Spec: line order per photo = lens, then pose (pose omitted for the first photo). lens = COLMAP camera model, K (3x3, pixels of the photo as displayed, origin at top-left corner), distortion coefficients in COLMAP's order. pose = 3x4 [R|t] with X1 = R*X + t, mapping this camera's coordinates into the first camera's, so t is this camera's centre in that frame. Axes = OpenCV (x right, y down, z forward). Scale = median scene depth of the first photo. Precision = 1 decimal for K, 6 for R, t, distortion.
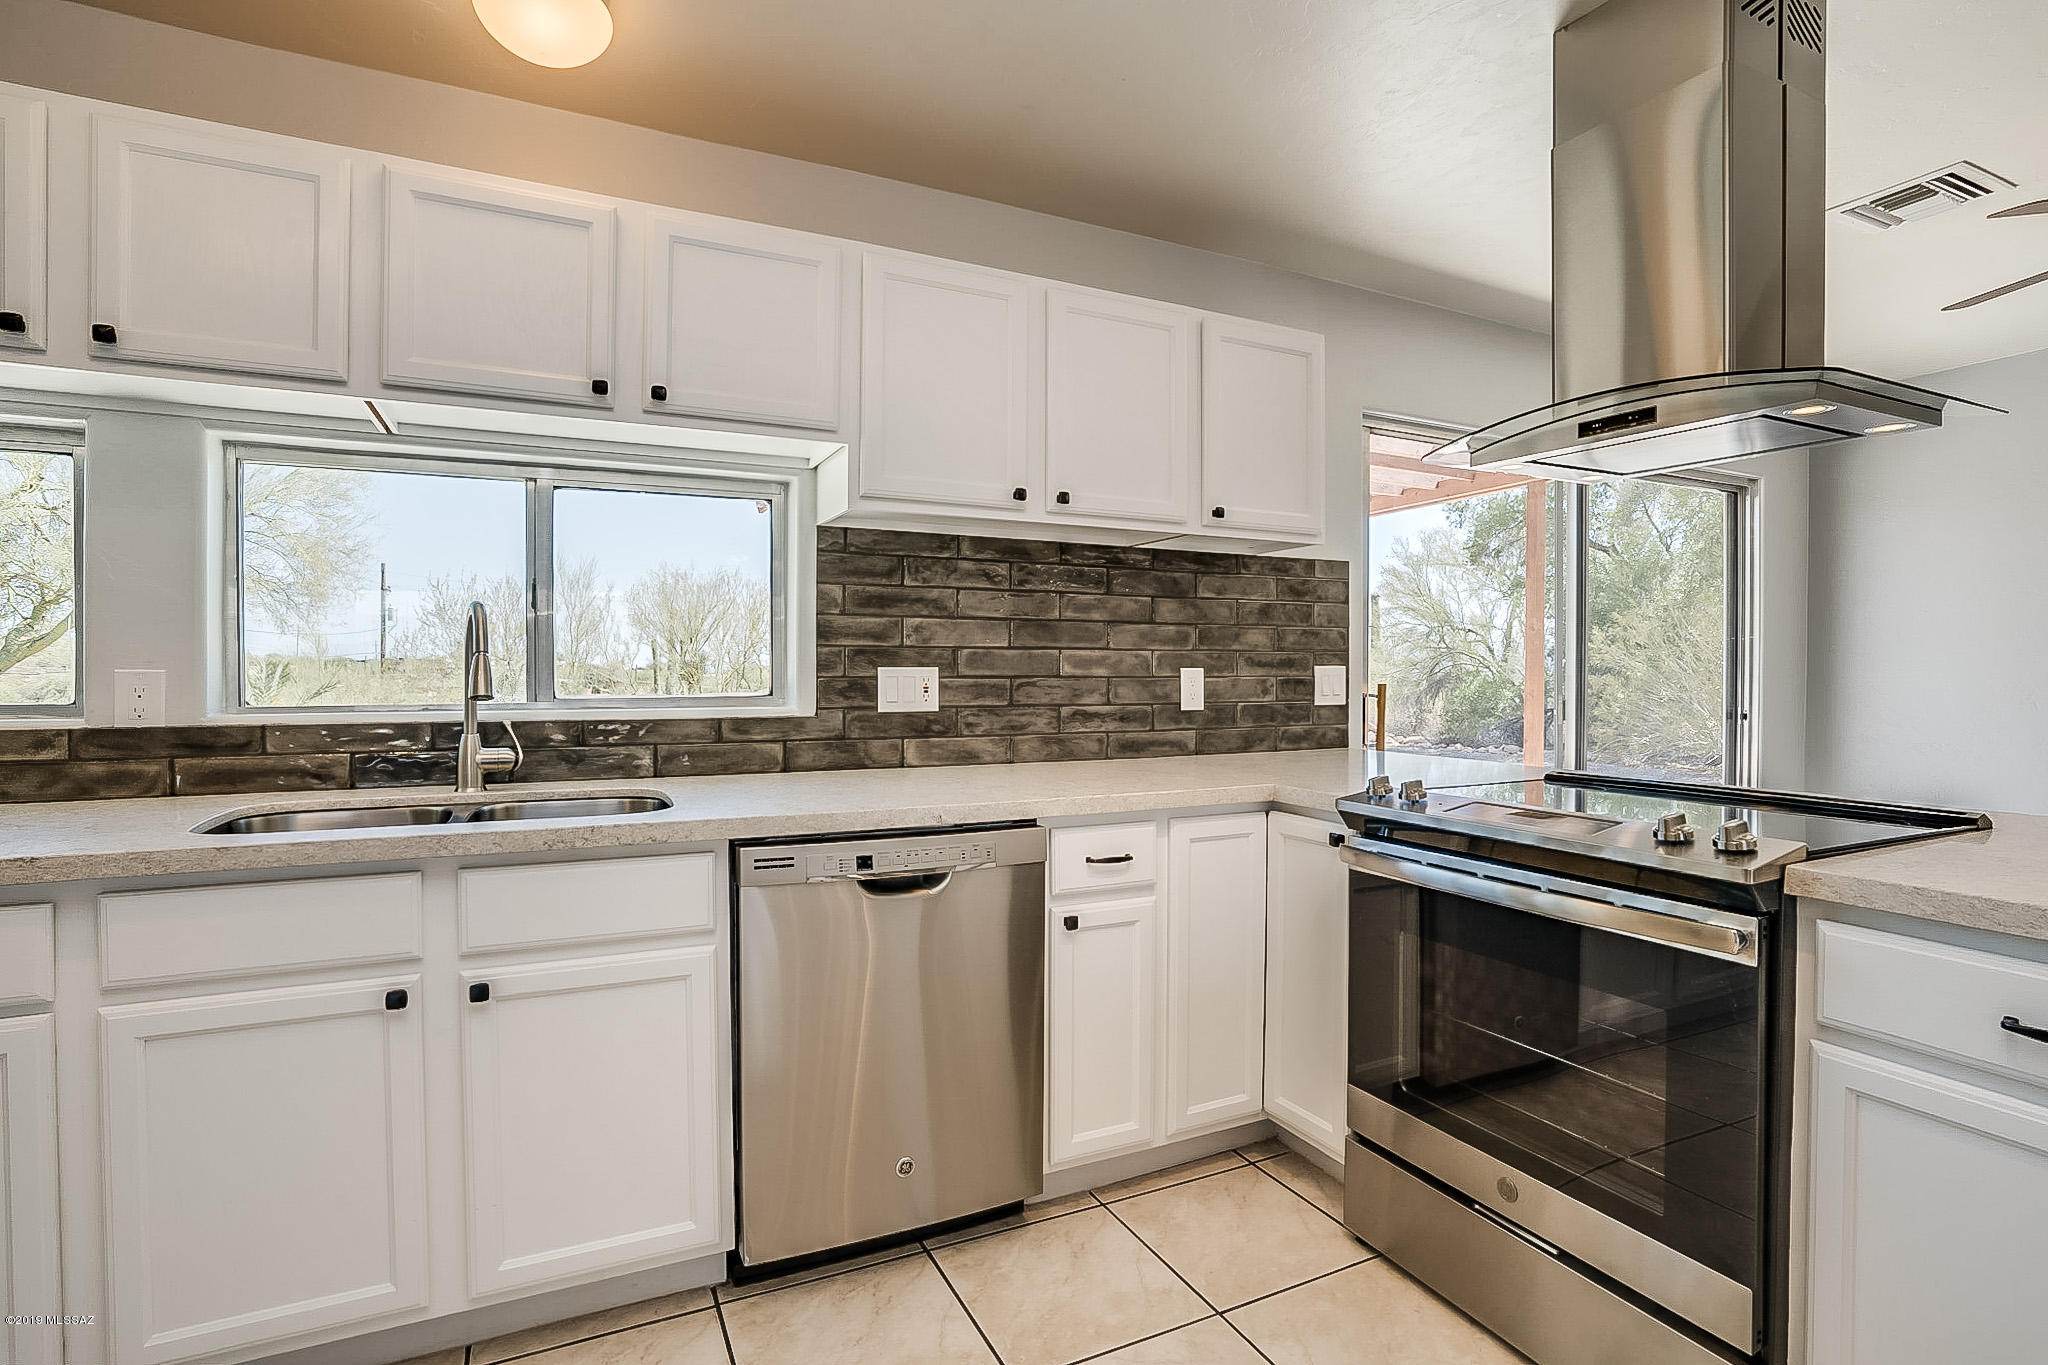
lens RADIAL K [[956.5, 0, 1012.3], [0, 956.5, 682.3], [0, 0, 1]] dist [-0.036356, 0.001316]
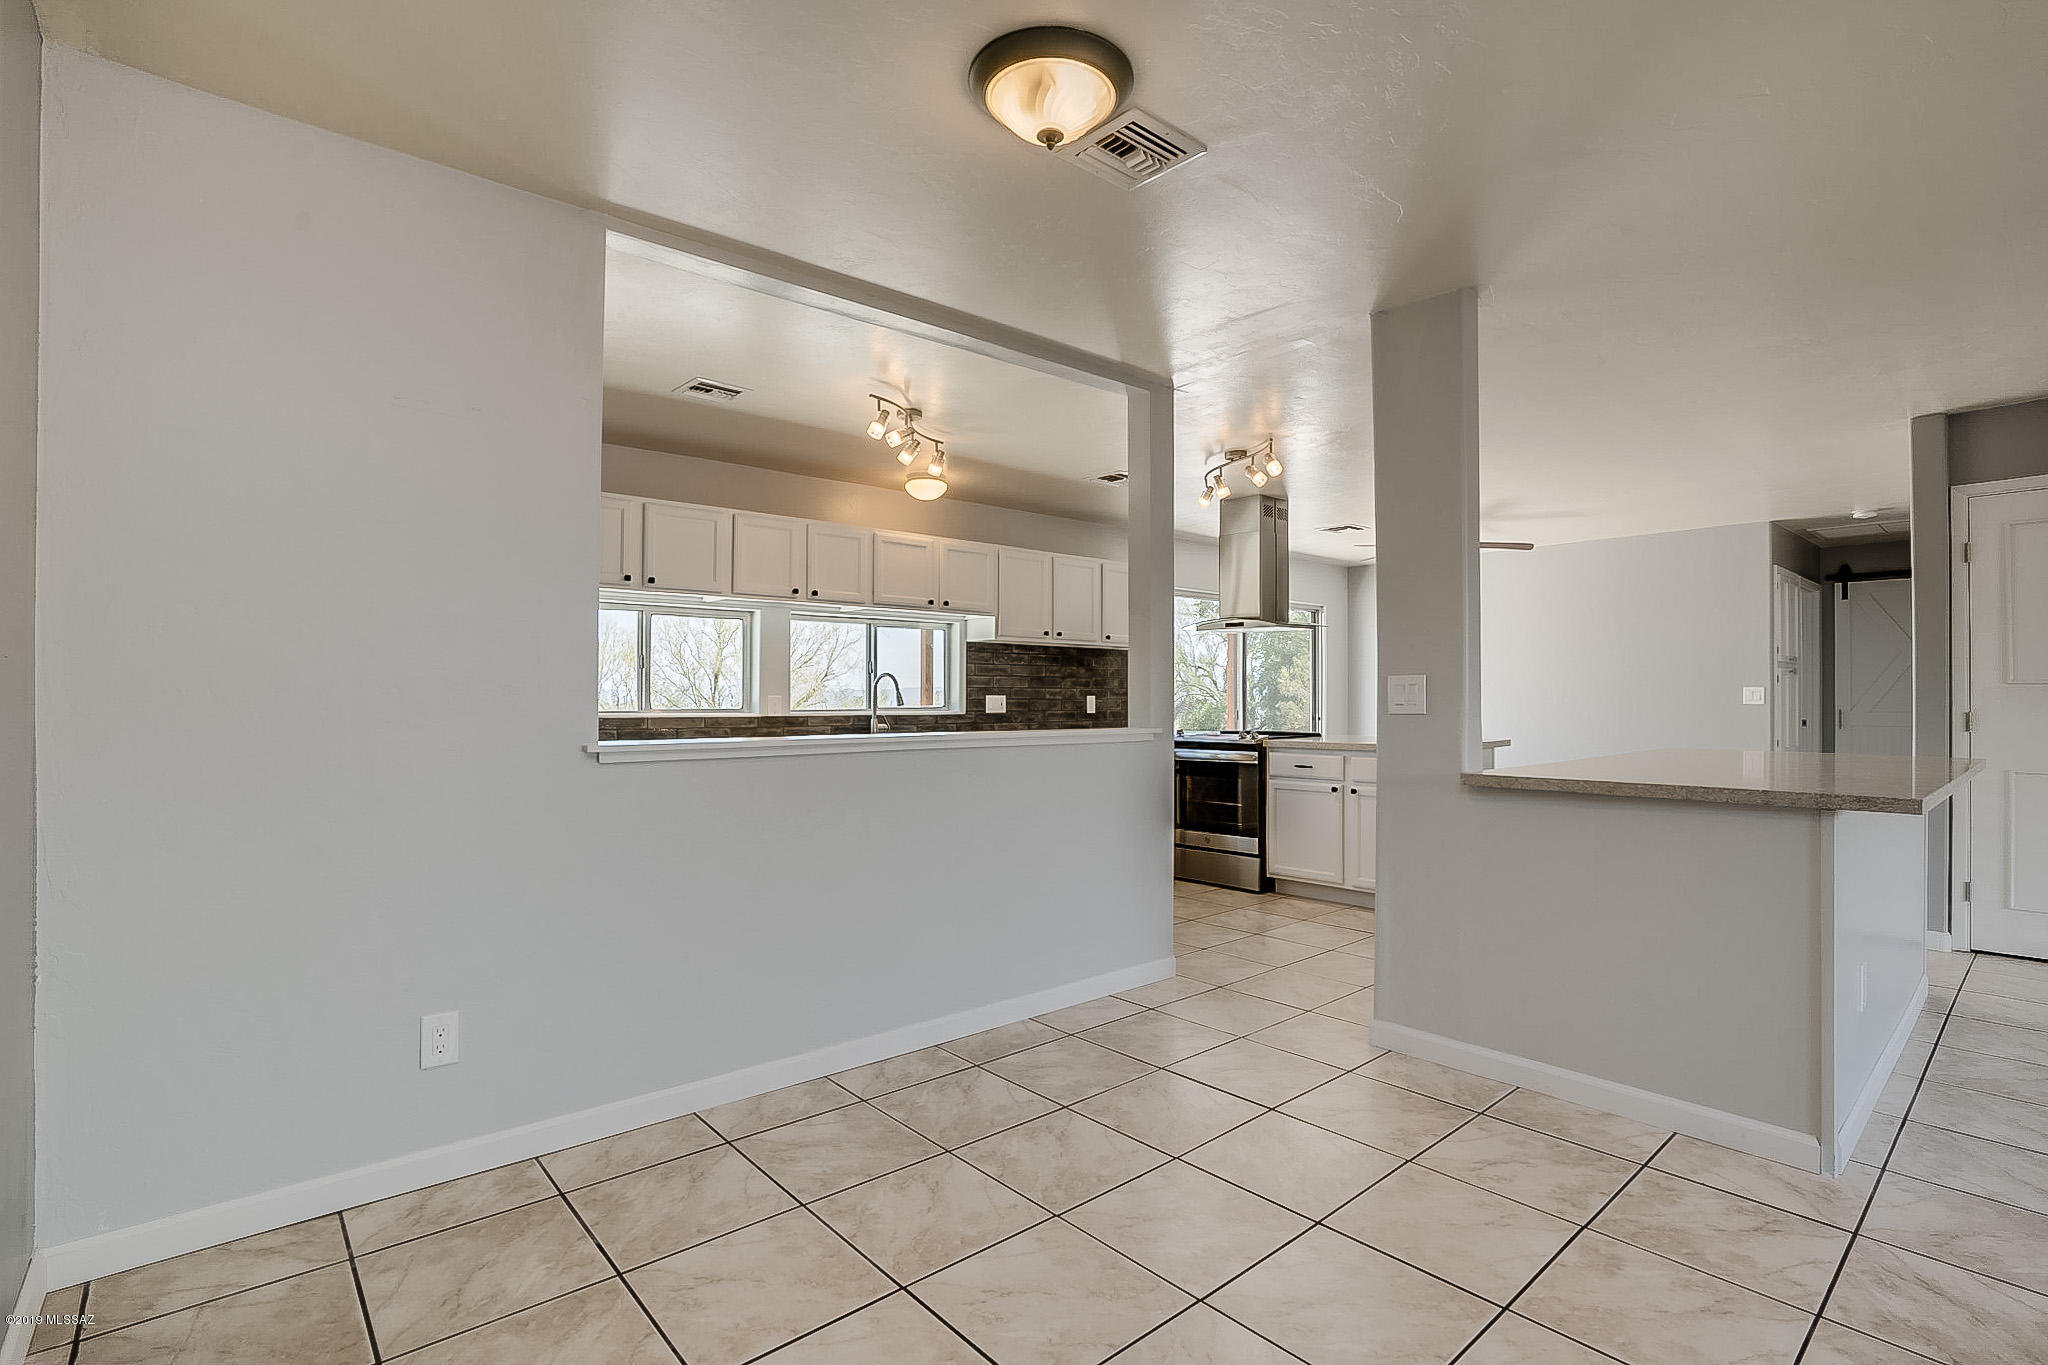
lens RADIAL K [[956.5, 0, 1030.0], [0, 956.5, 693.8], [0, 0, 1]] dist [-0.036356, 0.001316]
pose [[0.962948, -0.000281, 0.269688, -0.709622], [0.005603, 0.999804, -0.018964, 0.029193], [-0.269630, 0.019772, 0.962761, -1.497913]]
